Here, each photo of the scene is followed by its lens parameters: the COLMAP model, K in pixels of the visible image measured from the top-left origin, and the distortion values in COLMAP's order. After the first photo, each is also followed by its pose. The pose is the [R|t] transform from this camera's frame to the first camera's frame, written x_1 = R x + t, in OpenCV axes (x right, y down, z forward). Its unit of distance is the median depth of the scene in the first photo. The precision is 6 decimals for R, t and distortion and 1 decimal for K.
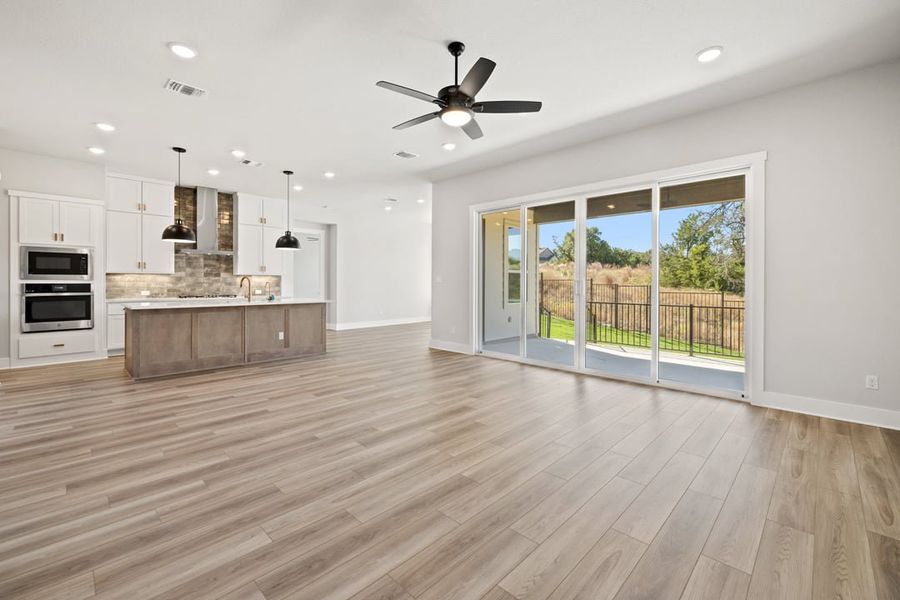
lens RADIAL K [[381.9, 0, 449.8], [0, 381.9, 284.2], [0, 0, 1]] dist [-0.000217, 0.000325]
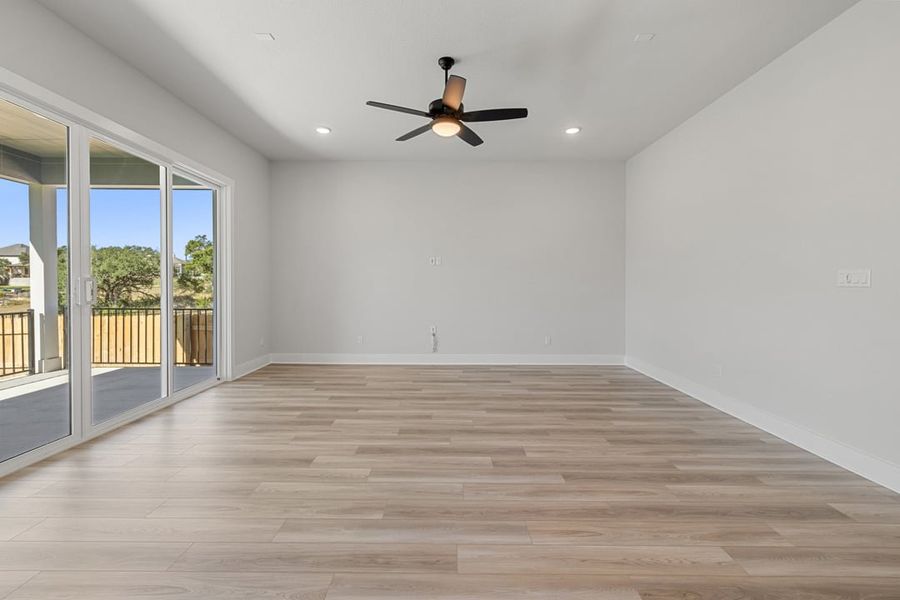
lens RADIAL K [[379.5, 0, 454.3], [0, 379.5, 285.3], [0, 0, 1]] dist [0.002194, 0.000475]
pose [[-0.707314, -0.005973, 0.706874, -0.373507], [-0.007001, 0.999974, 0.001444, 0.000031], [-0.706865, -0.003927, -0.707338, 0.863603]]
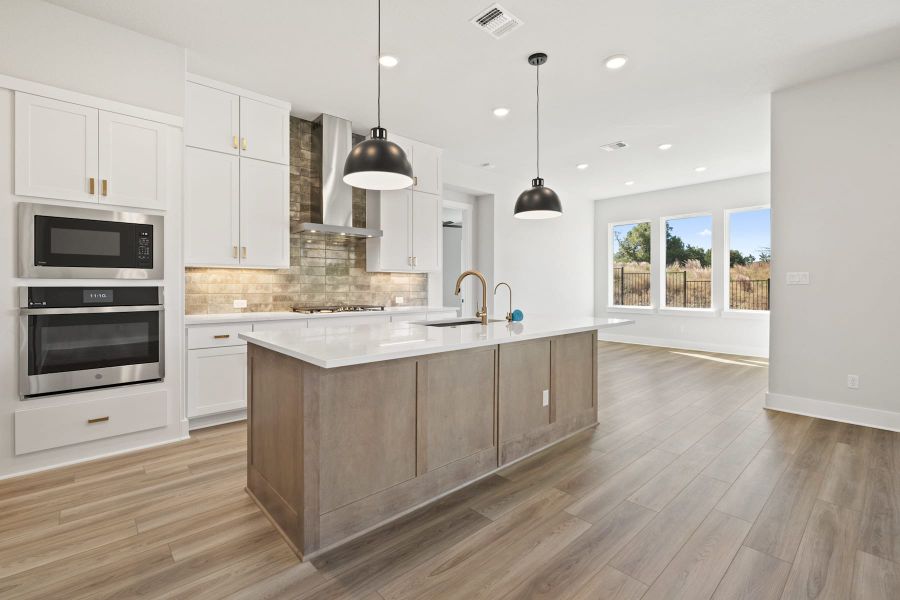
lens RADIAL K [[403.4, 0, 449.0], [0, 403.4, 286.9], [0, 0, 1]] dist [-0.003610, -0.000087]
pose [[0.998268, -0.001587, -0.058808, -0.541374], [0.001607, 0.999999, 0.000296, -0.000959], [0.058807, -0.000390, 0.998269, 0.511544]]
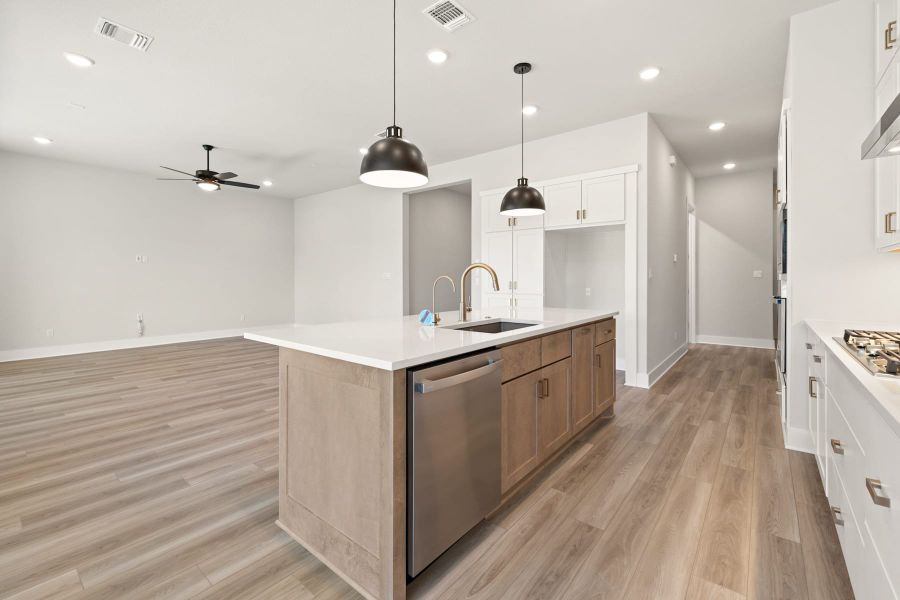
lens RADIAL K [[381.9, 0, 449.8], [0, 381.9, 284.2], [0, 0, 1]] dist [-0.000217, 0.000325]
pose [[-0.995773, -0.001684, -0.091831, -0.471253], [-0.003096, 0.999879, 0.015242, -0.003991], [0.091794, 0.015462, -0.995658, 1.437742]]
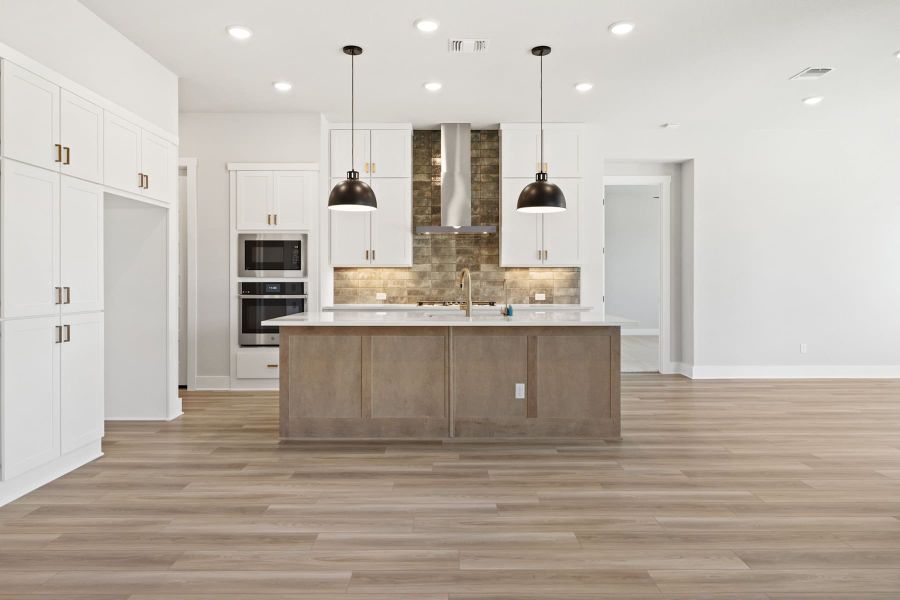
lens RADIAL K [[578.0, 0, 449.4], [0, 578.0, 283.0], [0, 0, 1]] dist [0.000400, 0.000272]
pose [[0.701537, 0.000643, -0.712633, 0.013867], [-0.000164, 1.000000, 0.000740, -0.001088], [0.712633, -0.000403, 0.701537, 0.437002]]
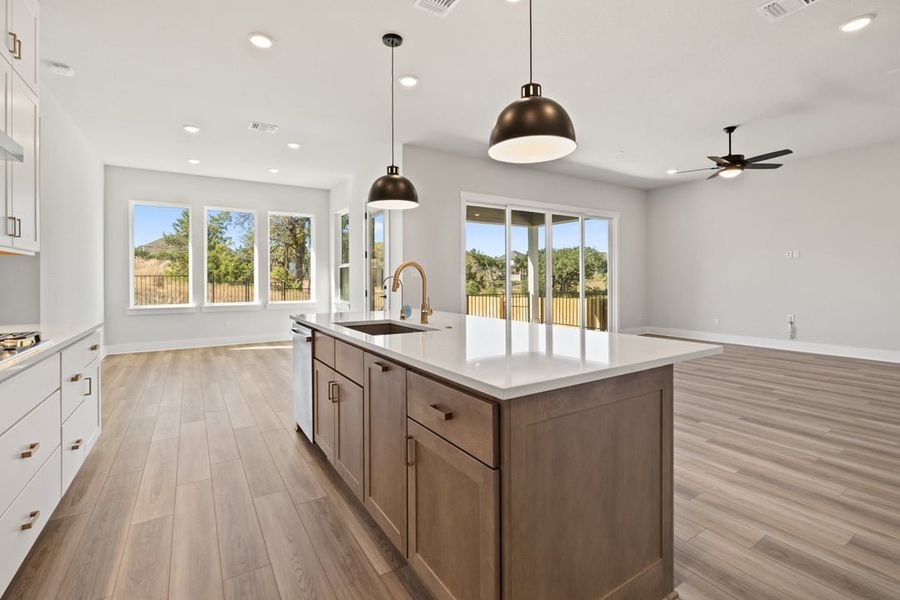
lens RADIAL K [[406.4, 0, 447.6], [0, 406.4, 277.5], [0, 0, 1]] dist [-0.001337, -0.000157]
pose [[0.225668, -0.000958, 0.974204, -0.949897], [0.009055, 0.999958, -0.001114, -0.003365], [-0.974162, 0.009073, 0.225667, 0.882179]]
